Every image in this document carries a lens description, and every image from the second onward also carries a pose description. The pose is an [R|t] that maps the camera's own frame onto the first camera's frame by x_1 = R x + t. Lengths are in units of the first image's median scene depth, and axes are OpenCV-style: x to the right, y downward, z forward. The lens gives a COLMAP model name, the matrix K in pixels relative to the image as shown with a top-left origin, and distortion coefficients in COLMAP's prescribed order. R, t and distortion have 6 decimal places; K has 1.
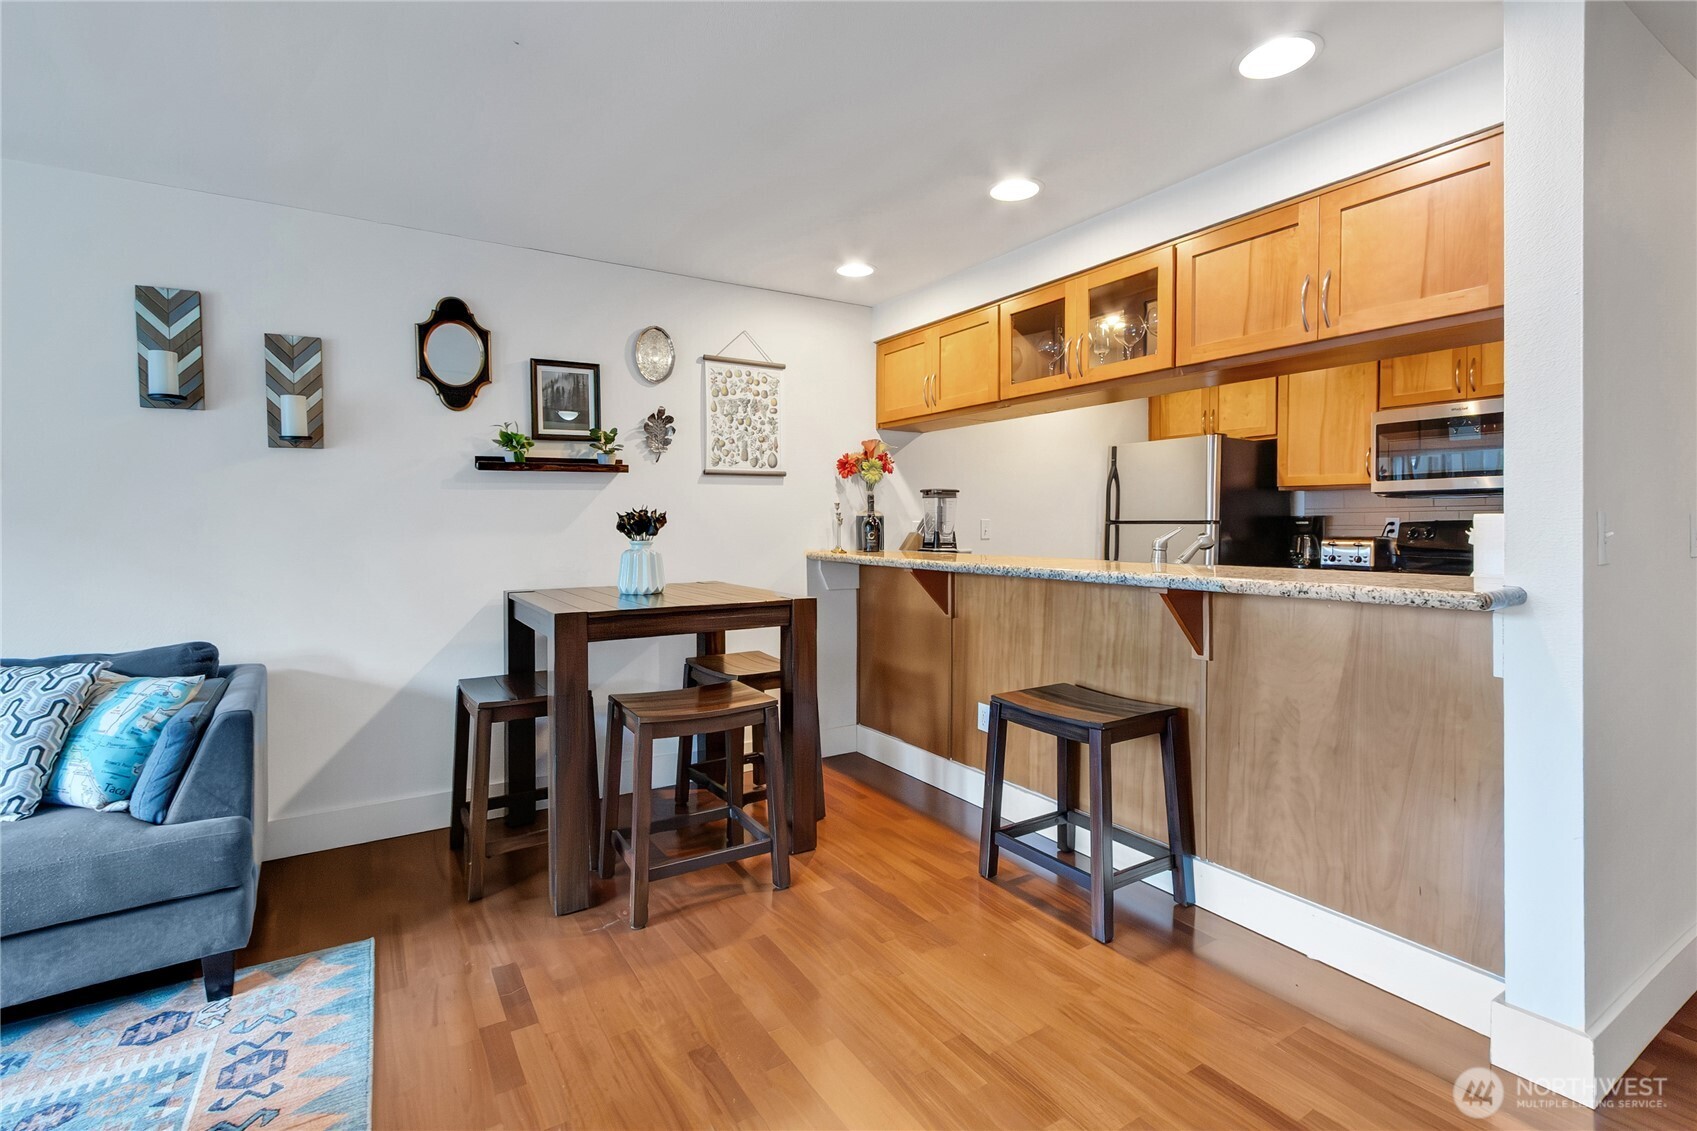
lens RADIAL K [[780.0, 0, 834.3], [0, 780.0, 534.0], [0, 0, 1]] dist [0.001777, 0.000234]
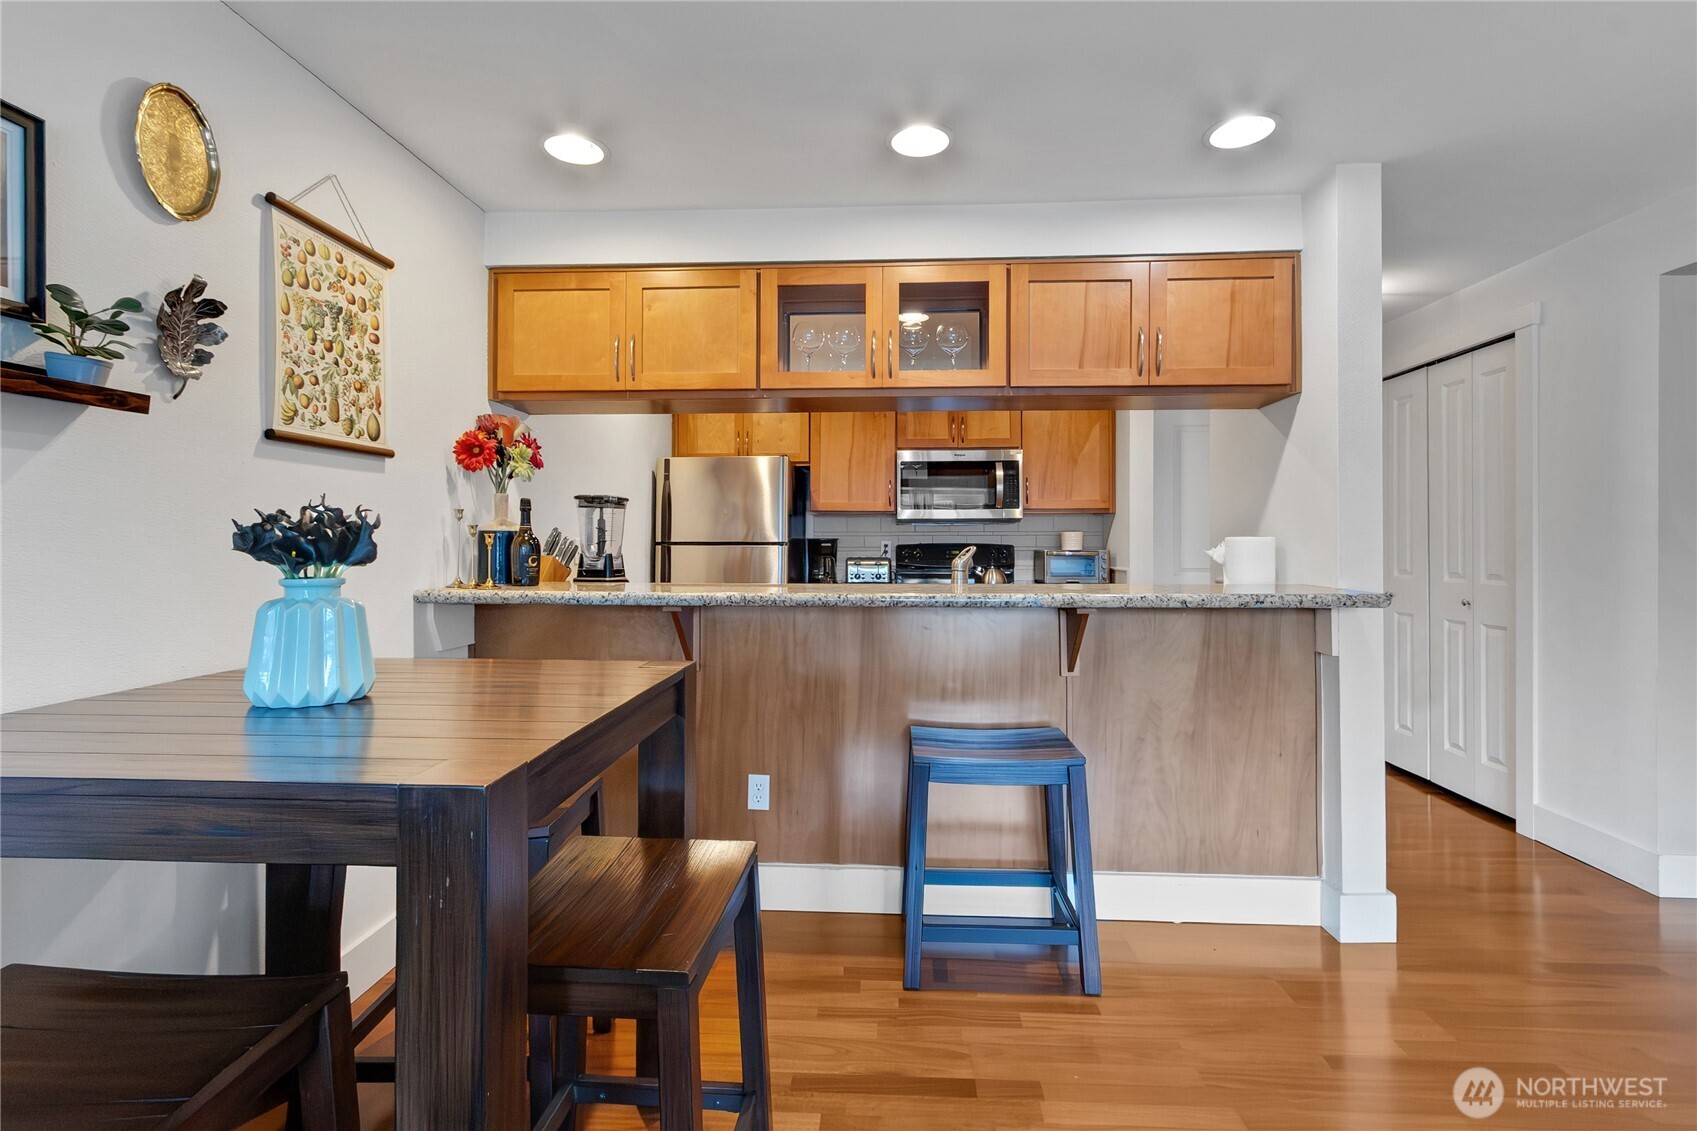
lens RADIAL K [[792.0, 0, 848.6], [0, 792.0, 546.1], [0, 0, 1]] dist [0.001093, -0.000290]
pose [[0.572974, 0.003030, 0.819568, -0.399616], [0.008723, 0.999914, -0.009795, -0.001867], [-0.819527, 0.012761, 0.572899, 0.465197]]
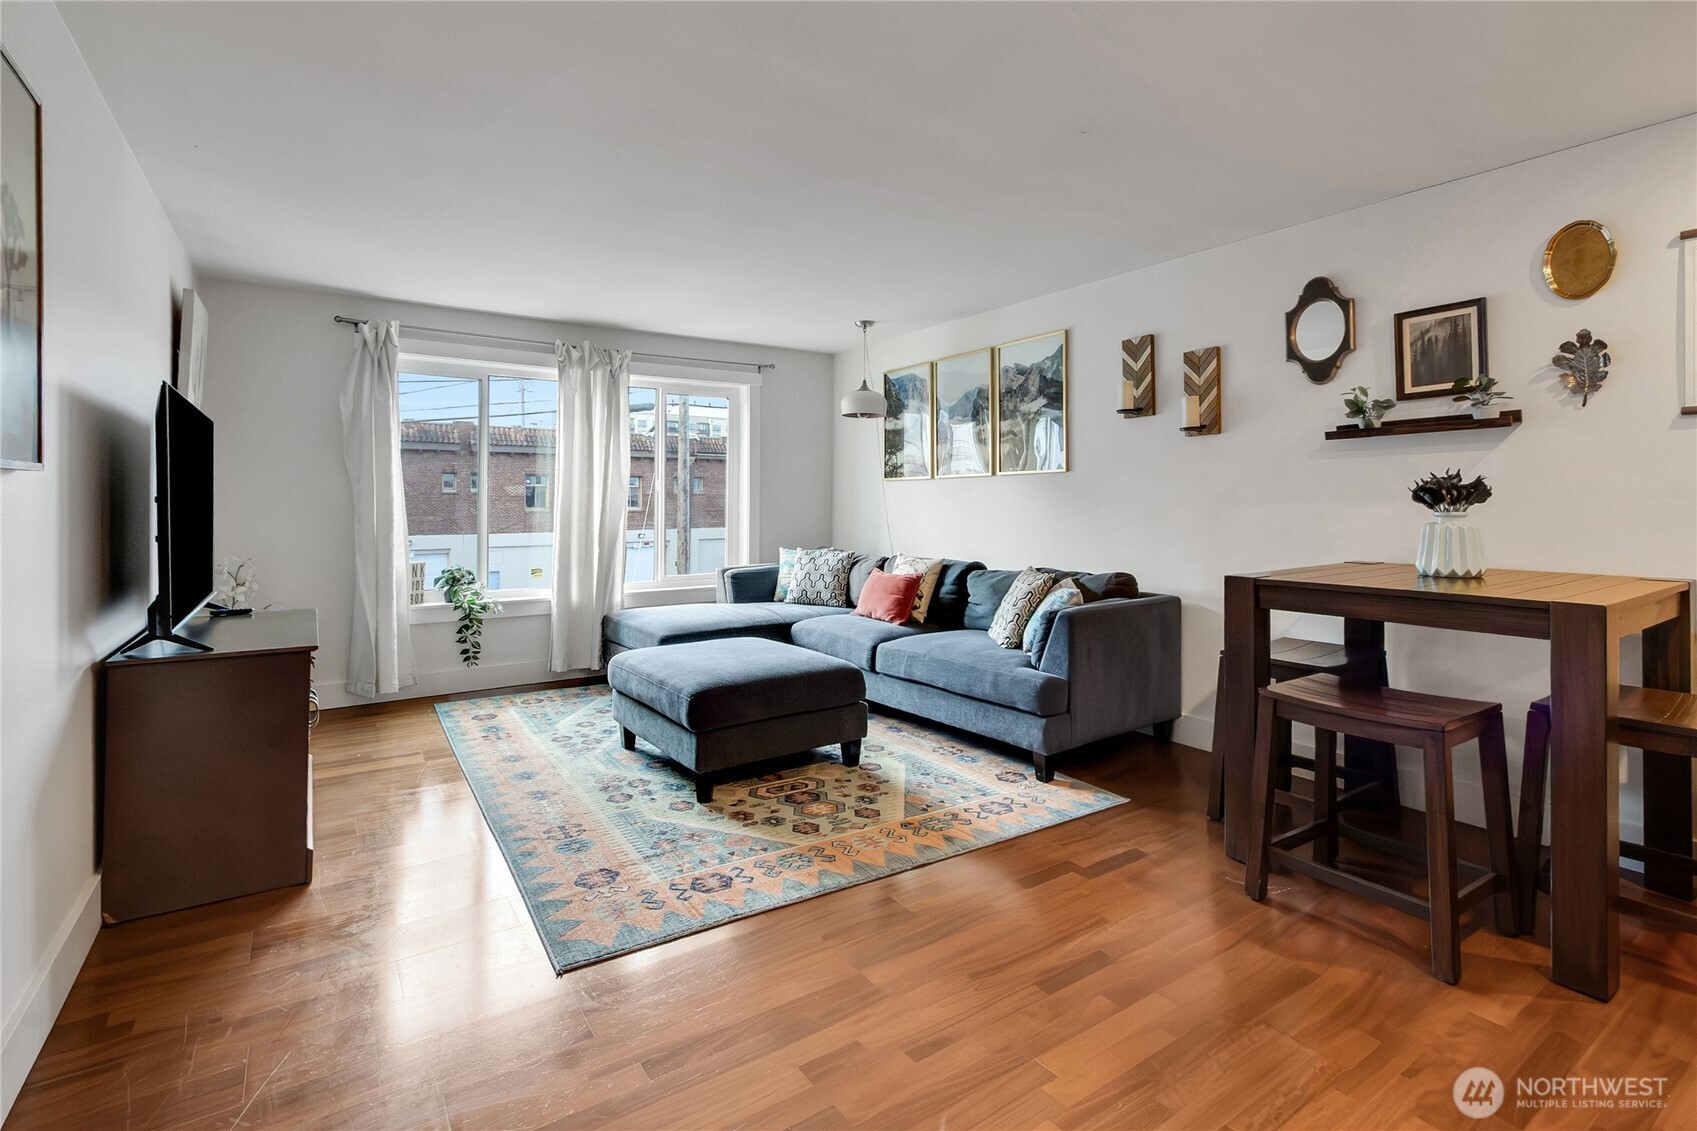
lens RADIAL K [[790.9, 0, 842.5], [0, 790.9, 496.2], [0, 0, 1]] dist [-0.000394, -0.000071]
pose [[0.038193, 0.000442, -0.999270, 0.513357], [-0.005959, 0.999982, 0.000215, -0.004614], [0.999253, 0.005947, 0.038195, 0.300205]]
